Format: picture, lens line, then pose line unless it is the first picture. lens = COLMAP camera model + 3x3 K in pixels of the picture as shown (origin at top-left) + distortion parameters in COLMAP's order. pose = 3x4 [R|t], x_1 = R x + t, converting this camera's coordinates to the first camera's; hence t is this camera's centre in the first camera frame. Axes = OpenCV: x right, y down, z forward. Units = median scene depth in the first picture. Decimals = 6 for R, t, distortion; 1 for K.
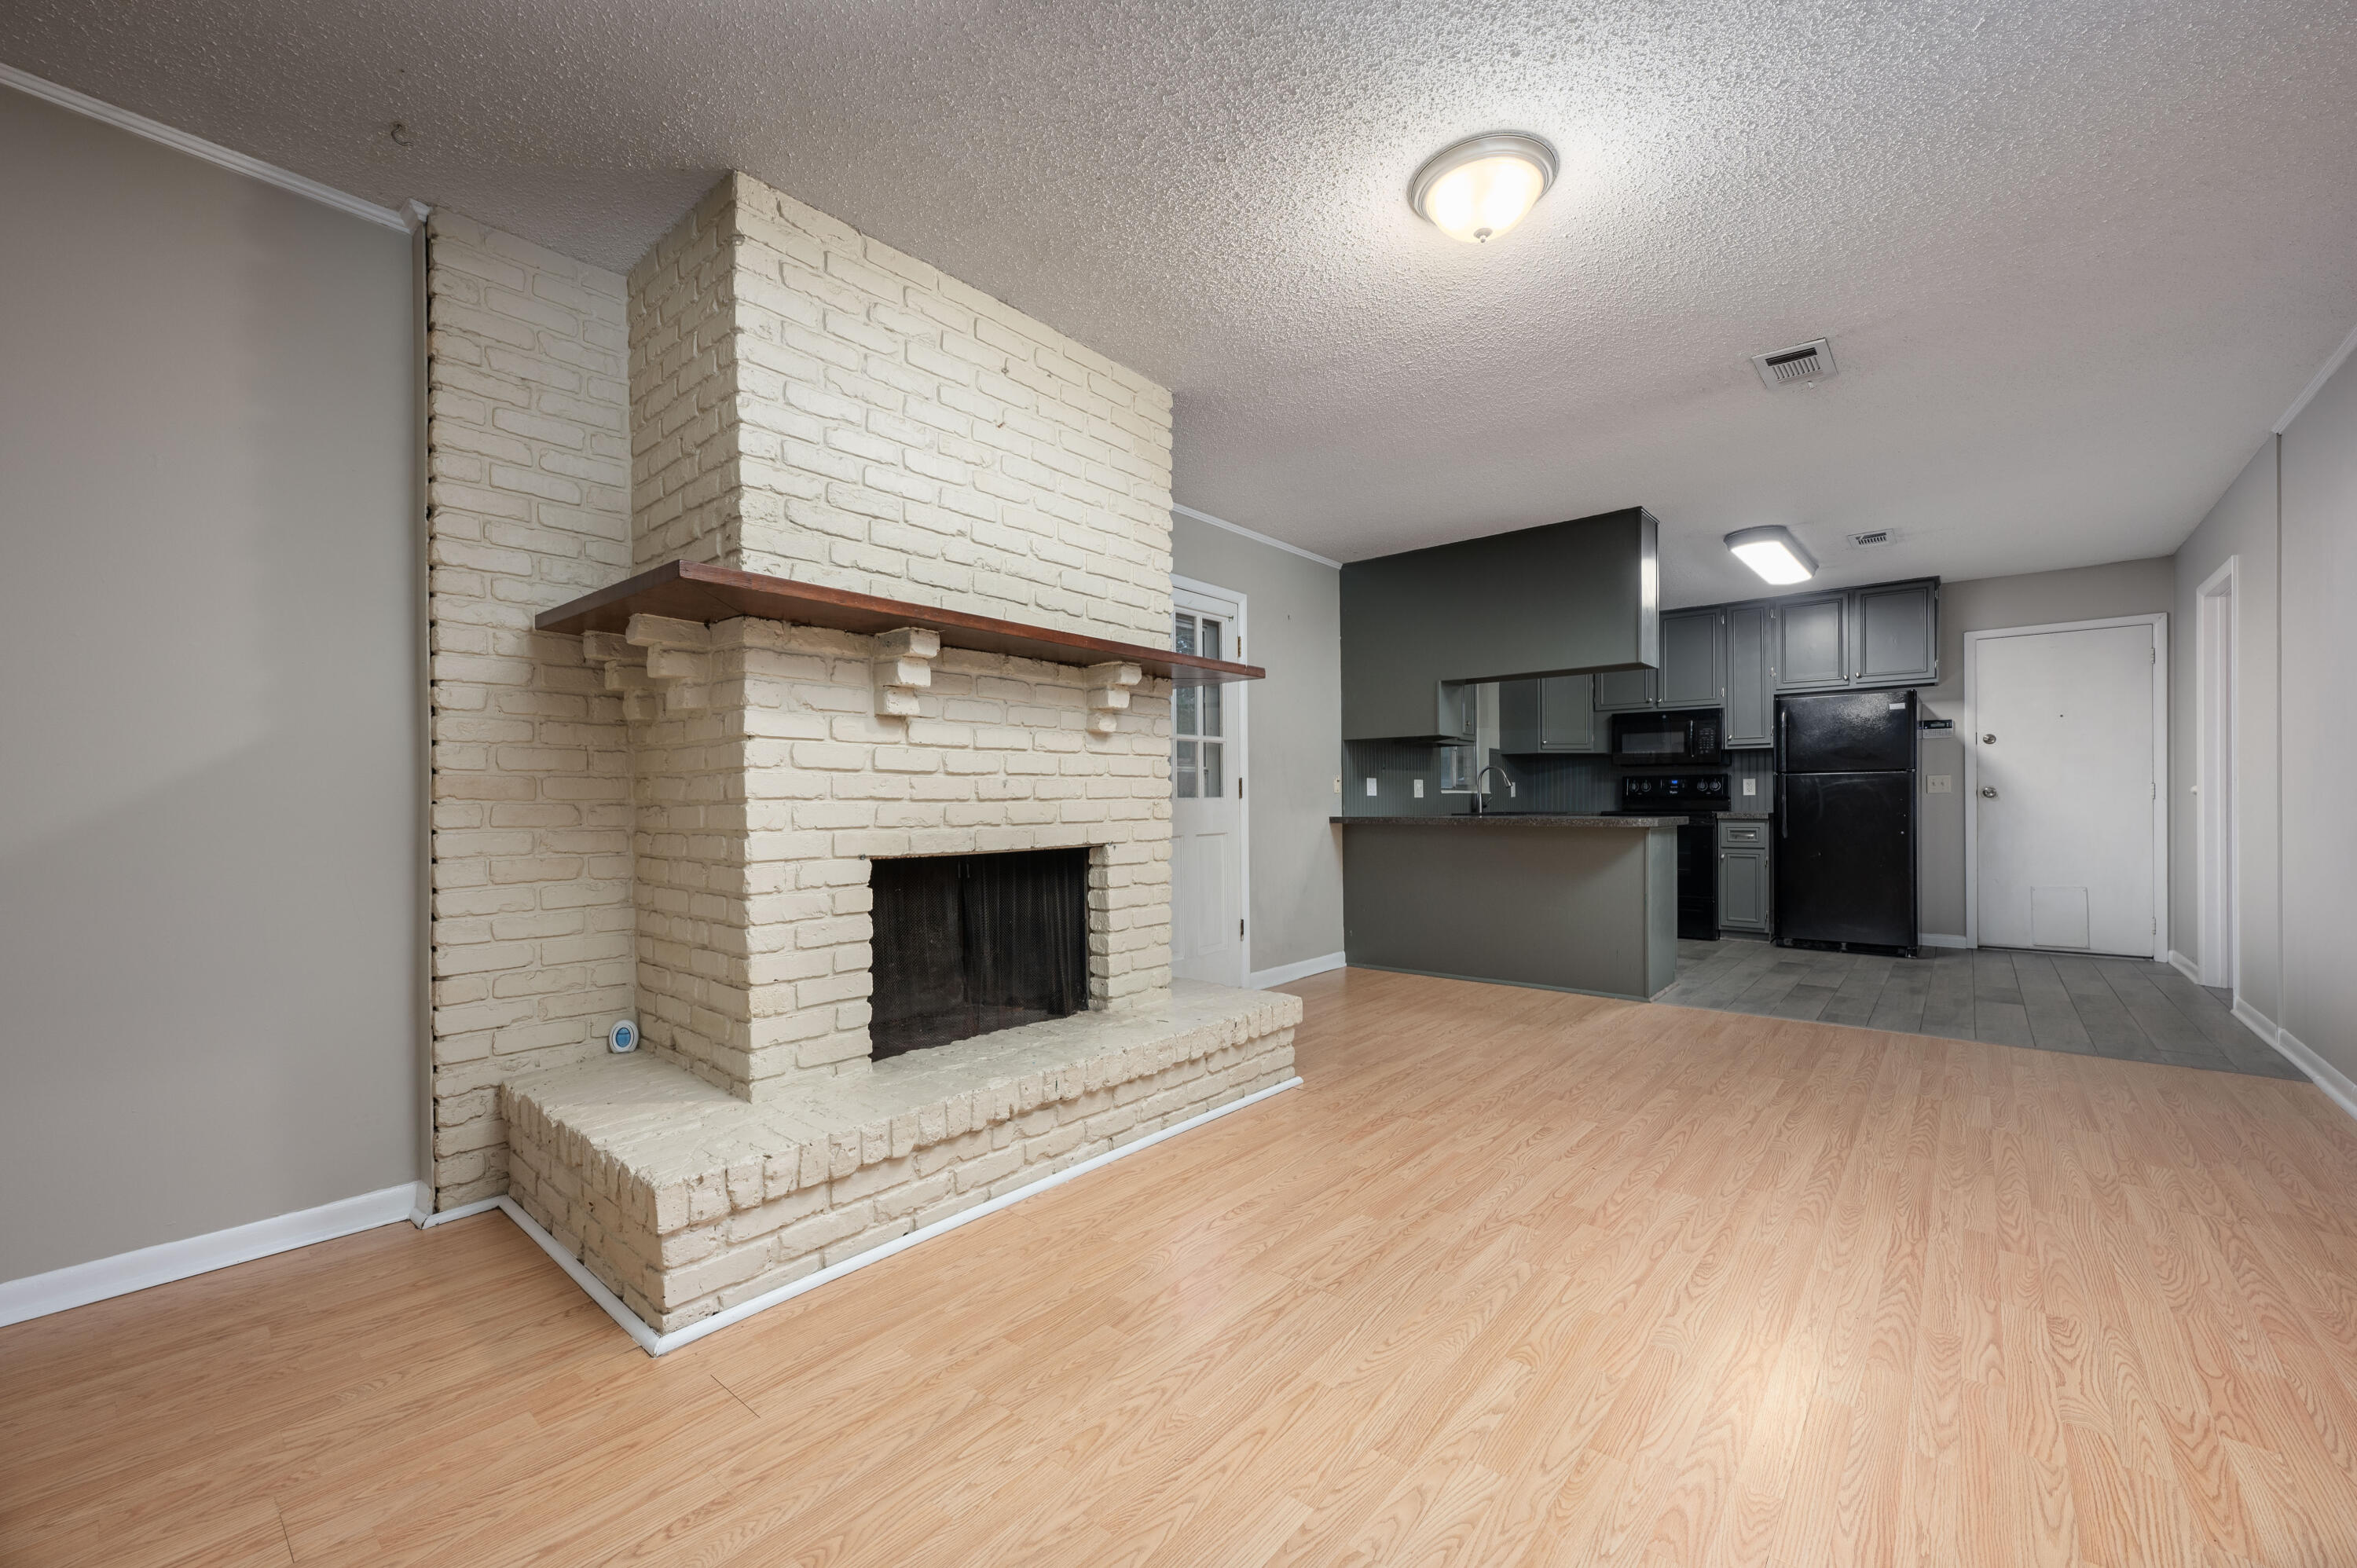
lens RADIAL K [[939.9, 0, 1227.2], [0, 939.9, 780.7], [0, 0, 1]] dist [-0.001250, -0.000450]
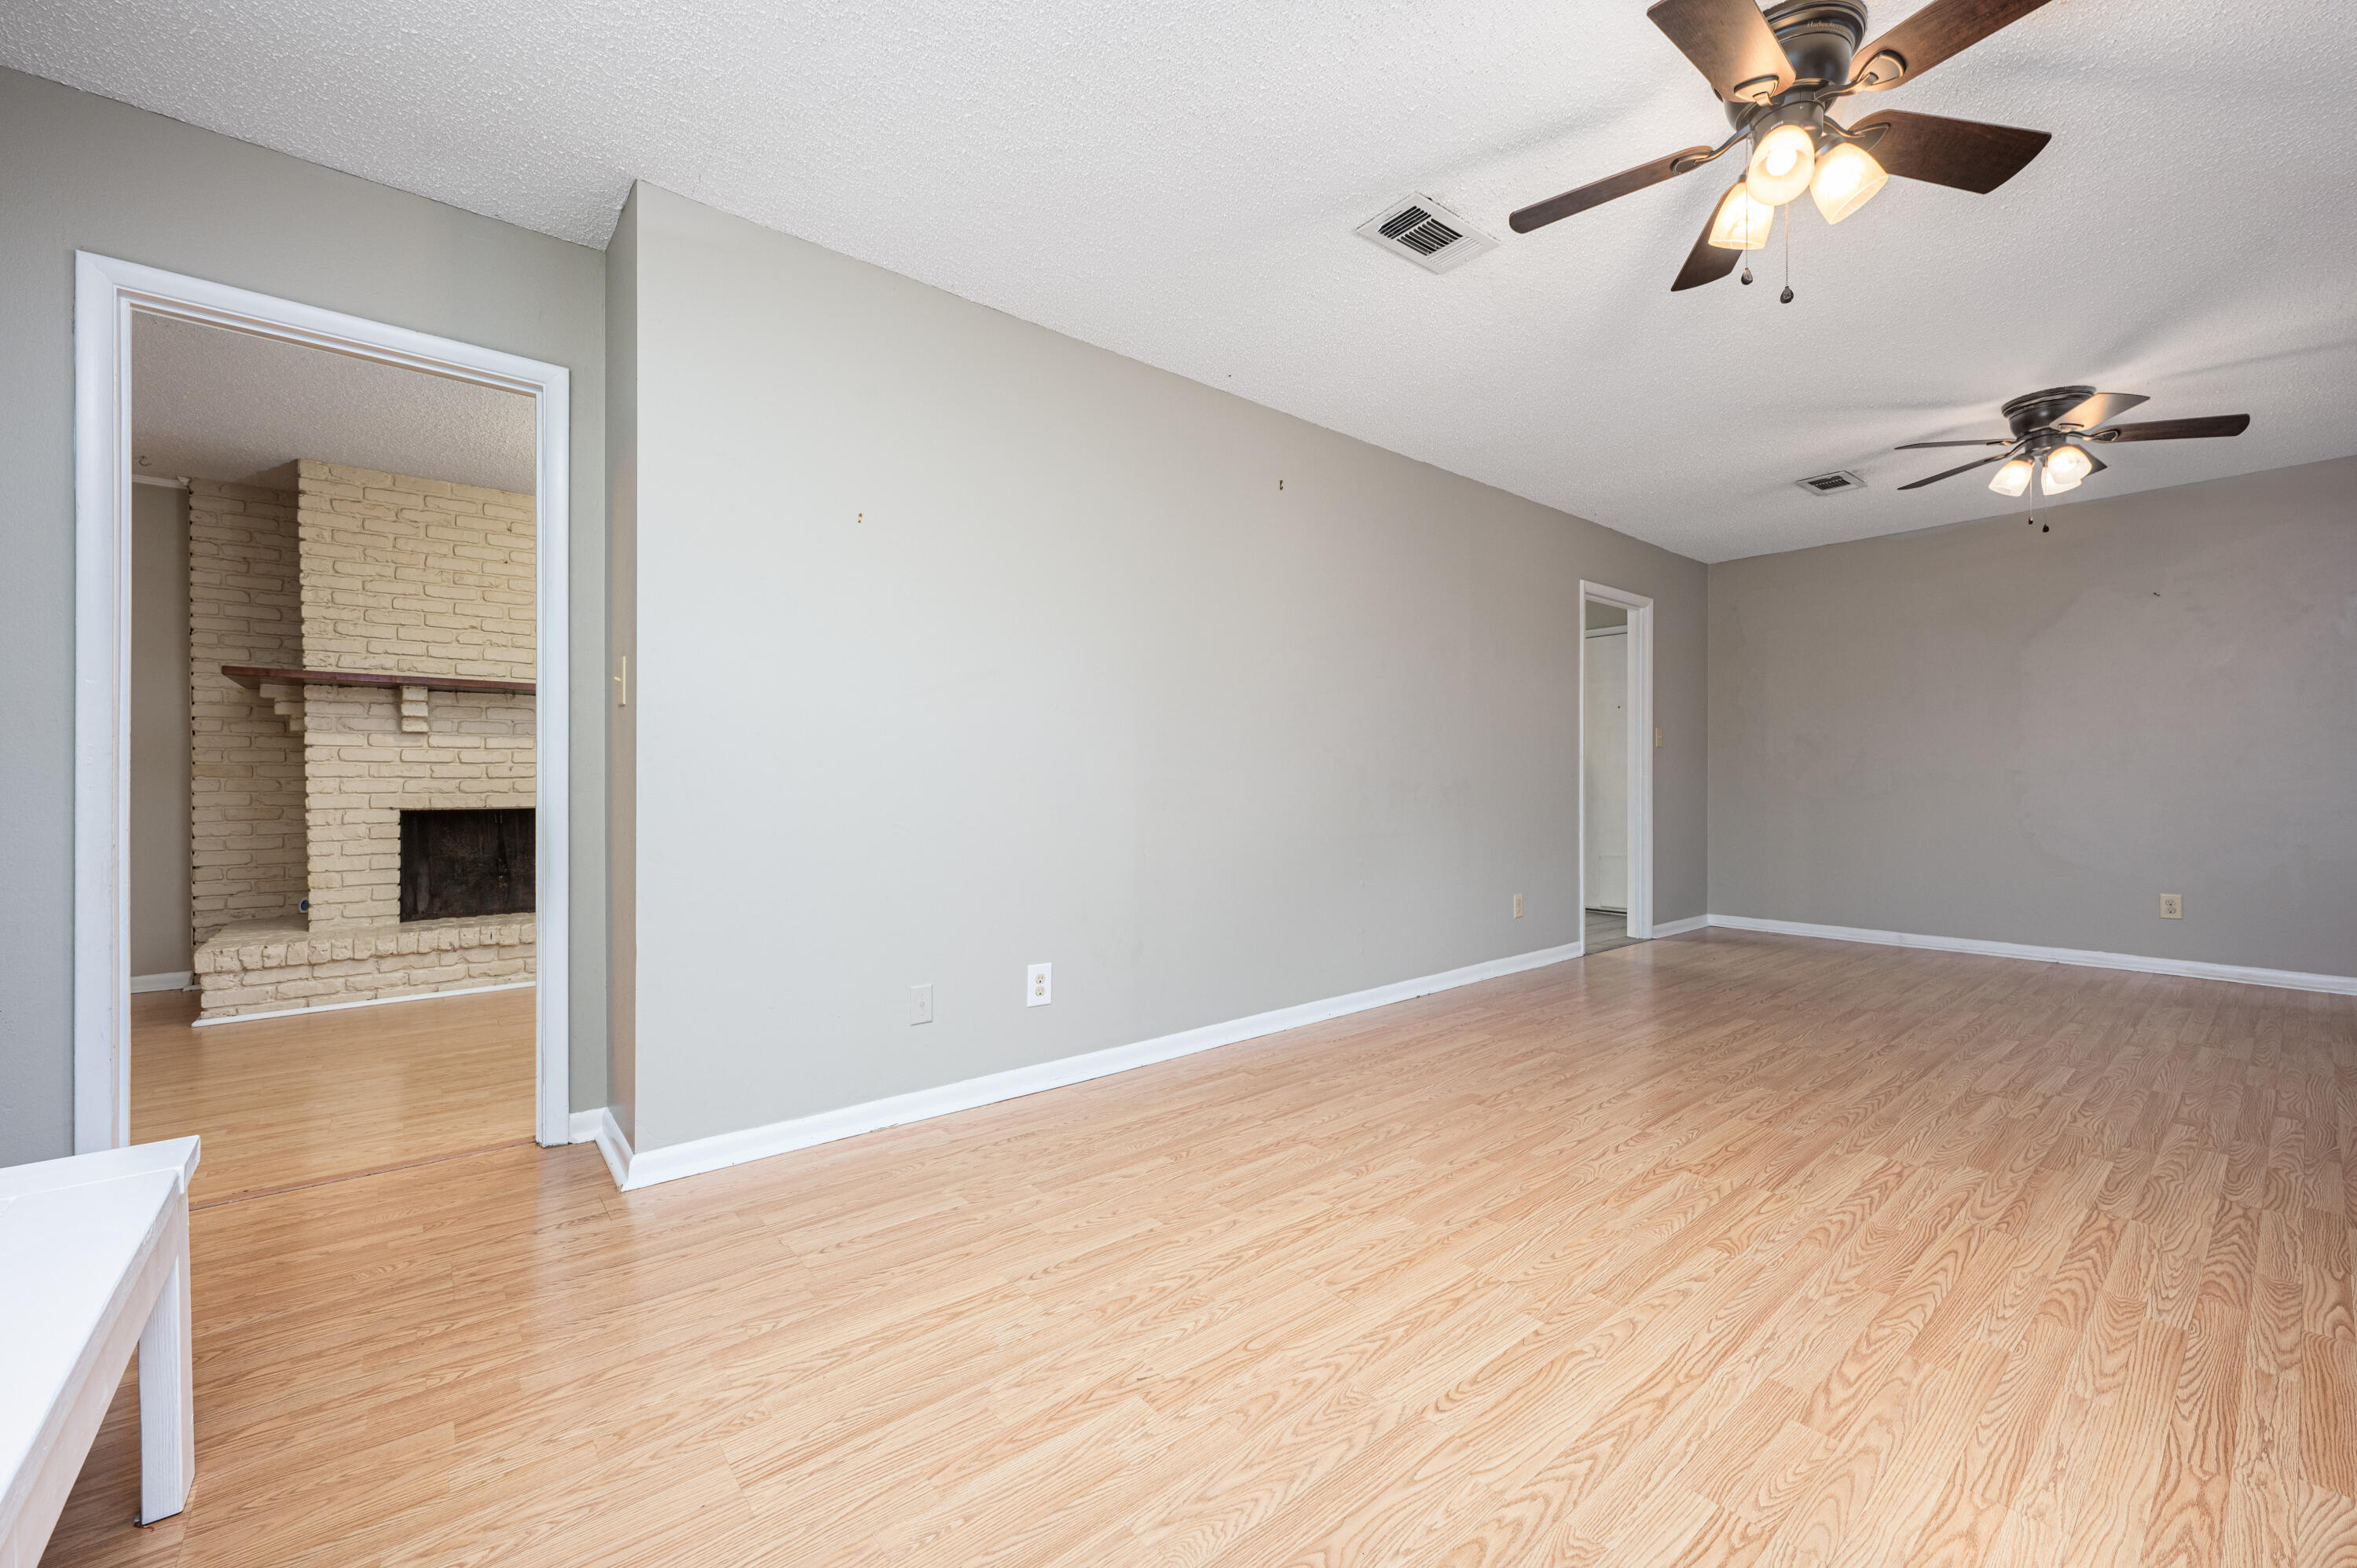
lens RADIAL K [[939.9, 0, 1265.6], [0, 939.9, 769.8], [0, 0, 1]] dist [-0.001250, -0.000450]
pose [[0.986212, 0.000262, -0.165486, 1.723532], [0.000688, 0.999984, 0.005681, -0.005617], [0.165485, -0.005717, 0.986196, -0.582597]]
